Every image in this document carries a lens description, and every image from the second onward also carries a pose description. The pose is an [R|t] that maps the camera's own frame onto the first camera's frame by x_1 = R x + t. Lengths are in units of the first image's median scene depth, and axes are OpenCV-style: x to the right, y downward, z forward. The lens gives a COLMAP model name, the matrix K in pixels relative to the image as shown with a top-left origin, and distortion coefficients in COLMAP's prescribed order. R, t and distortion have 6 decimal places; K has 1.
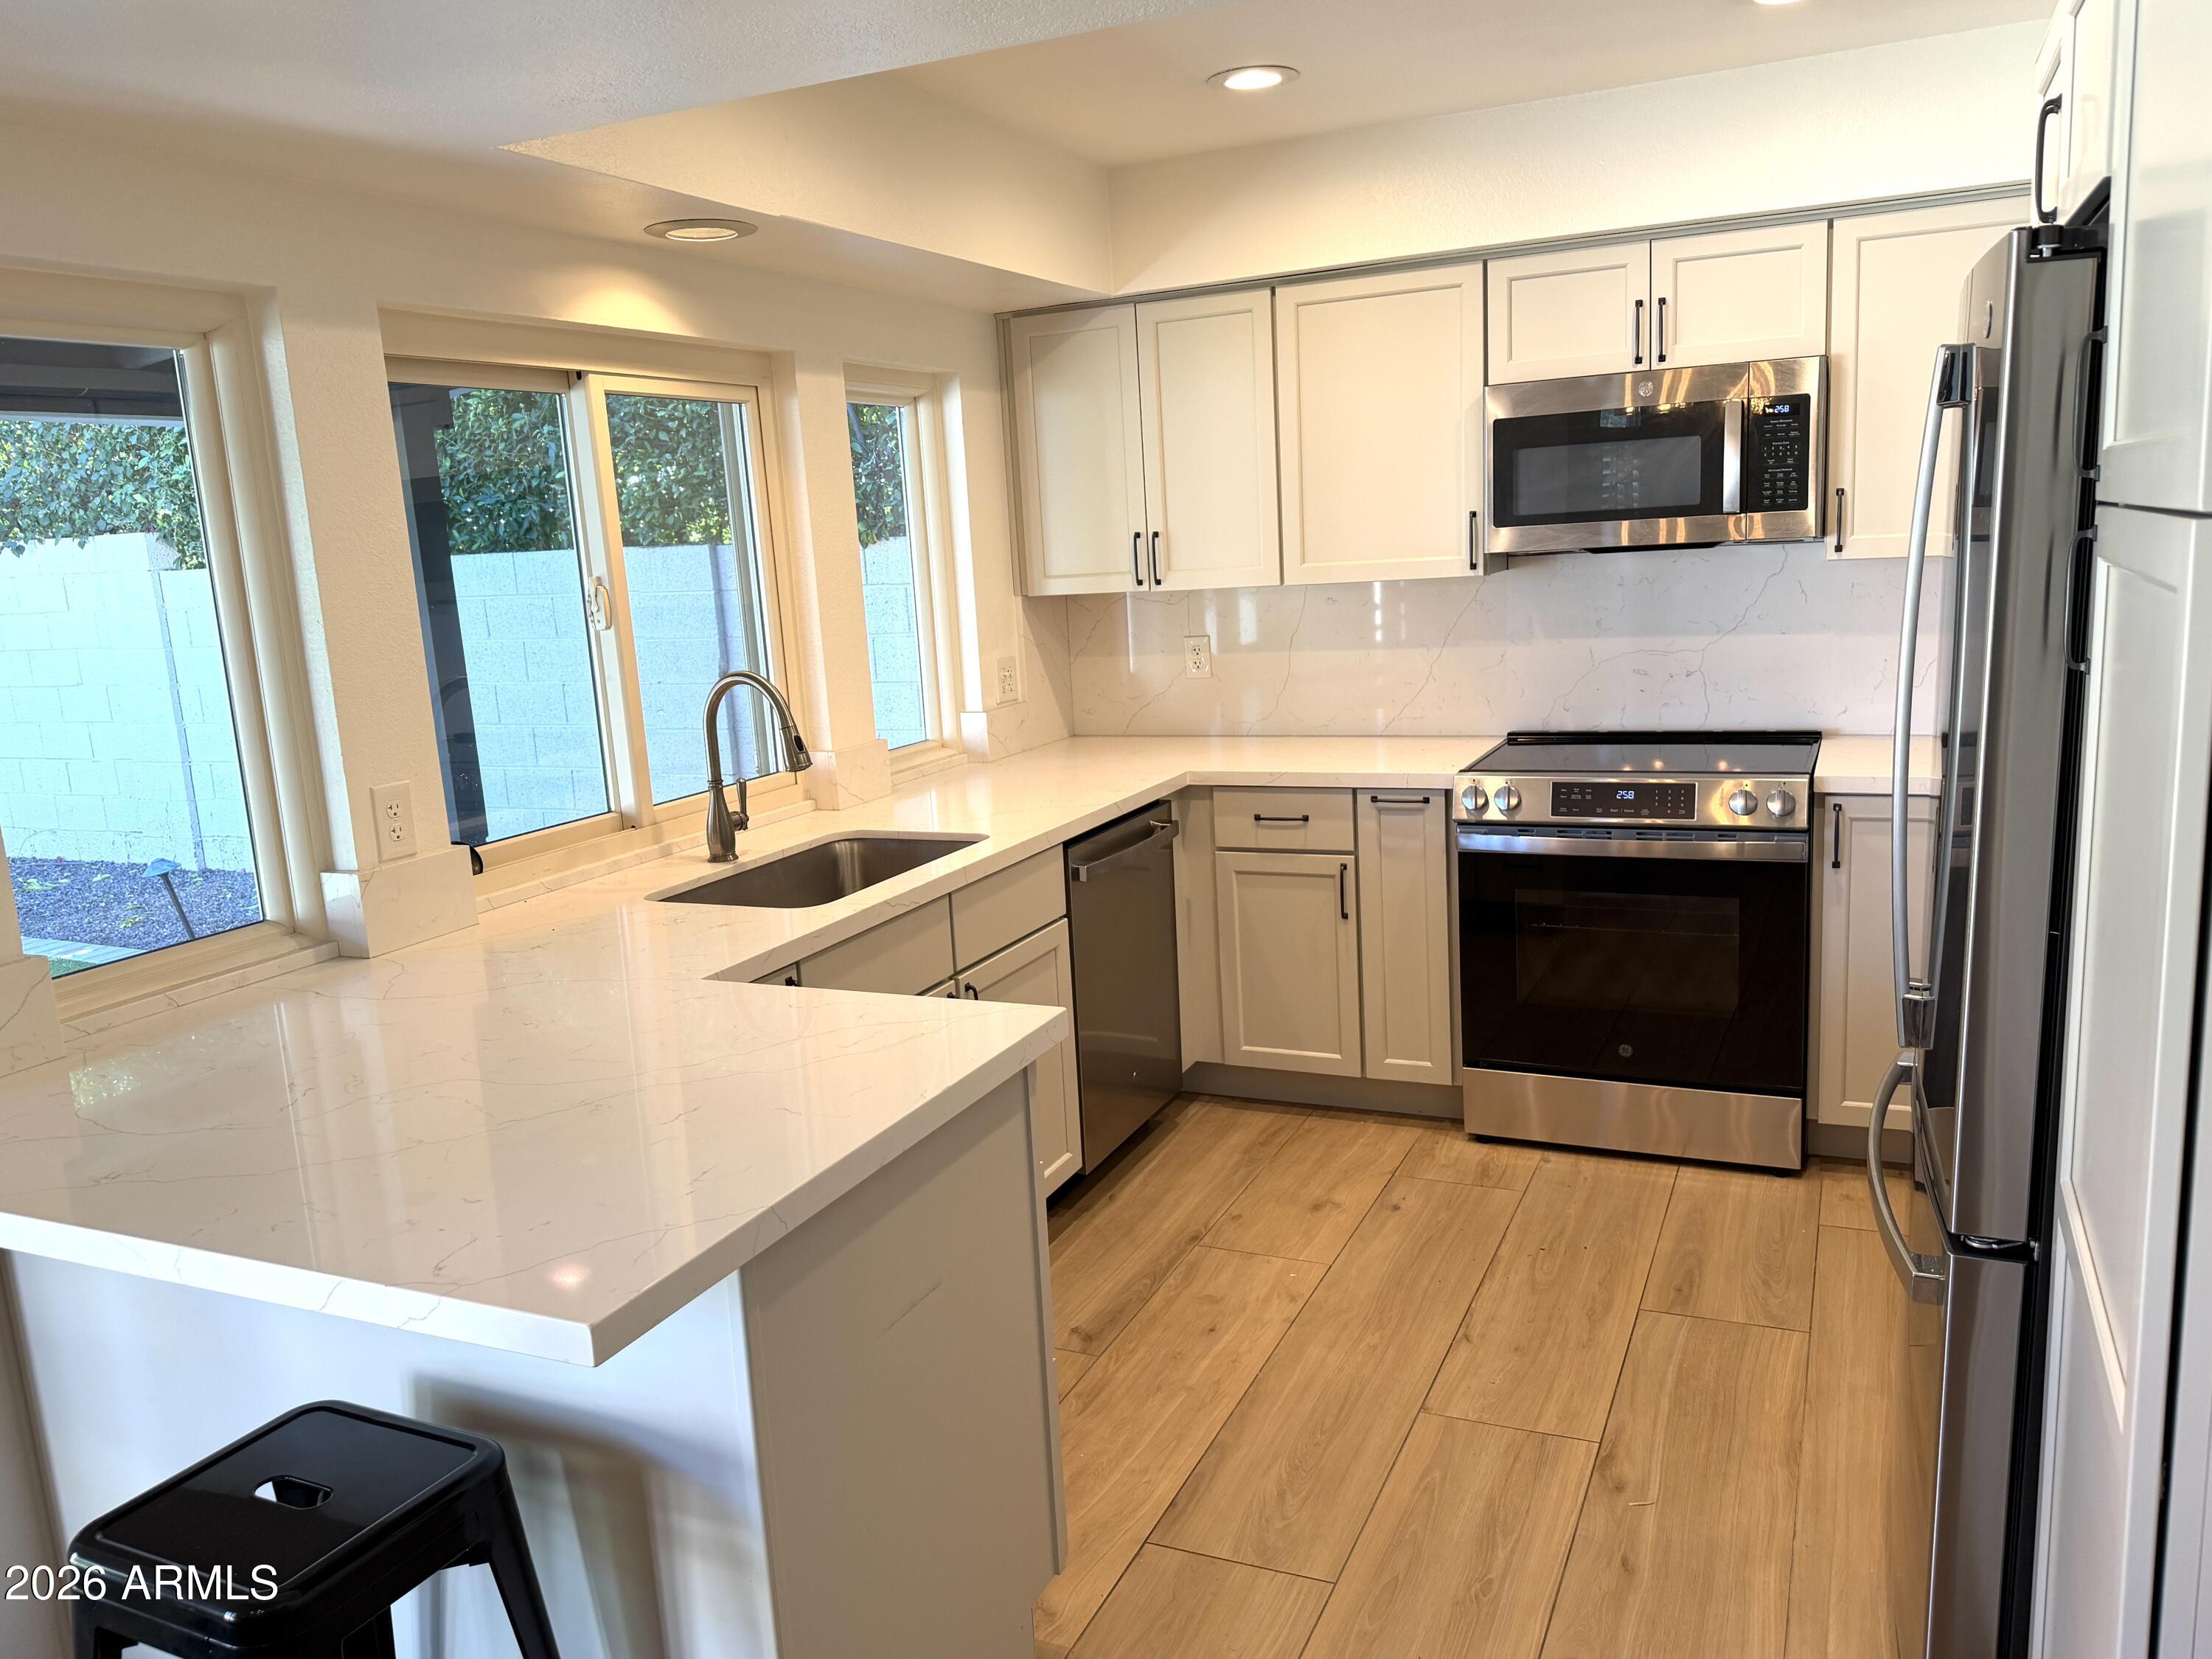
lens RADIAL K [[1584.3, 0, 1106.0], [0, 1584.3, 829.5], [0, 0, 1]] dist [0.082086, -0.258076]
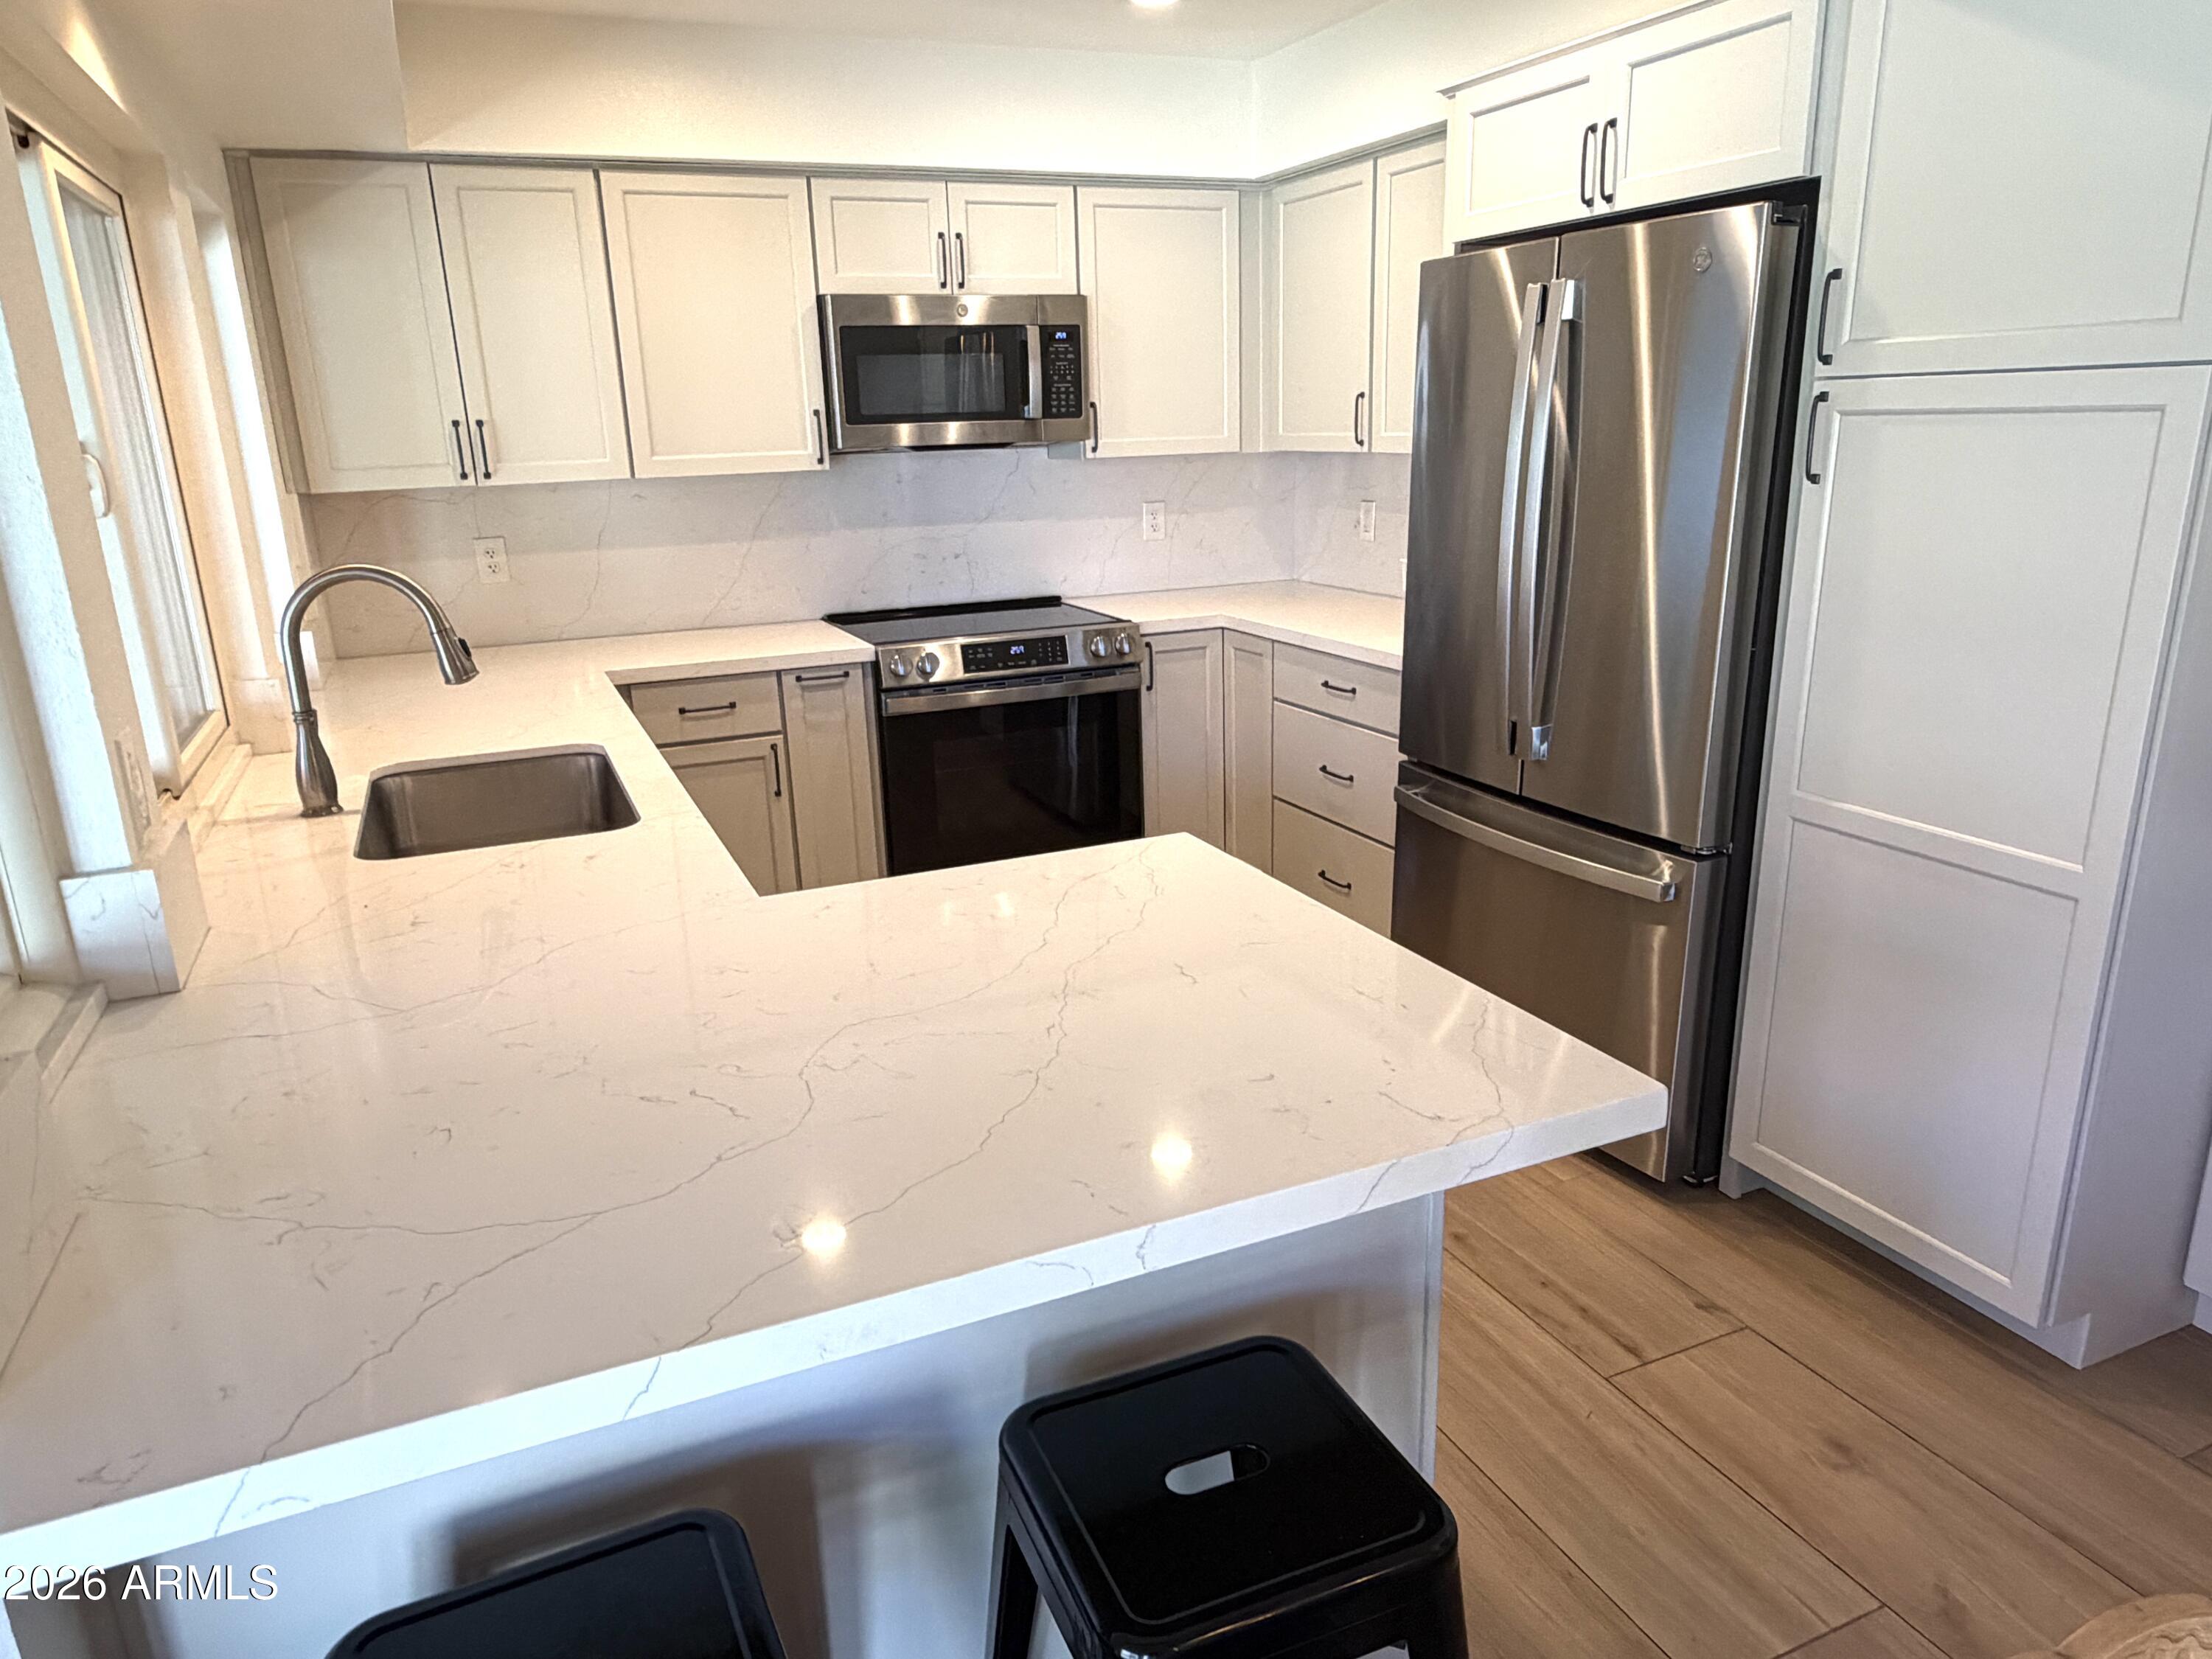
lens RADIAL K [[1437.5, 0, 1106.0], [0, 1437.5, 829.5], [0, 0, 1]] dist [-0.033534, -0.001017]
pose [[0.648248, -0.169601, 0.742300, -0.427542], [0.127952, 0.985279, 0.113377, -0.002106], [-0.750602, 0.021482, 0.660406, 0.213640]]
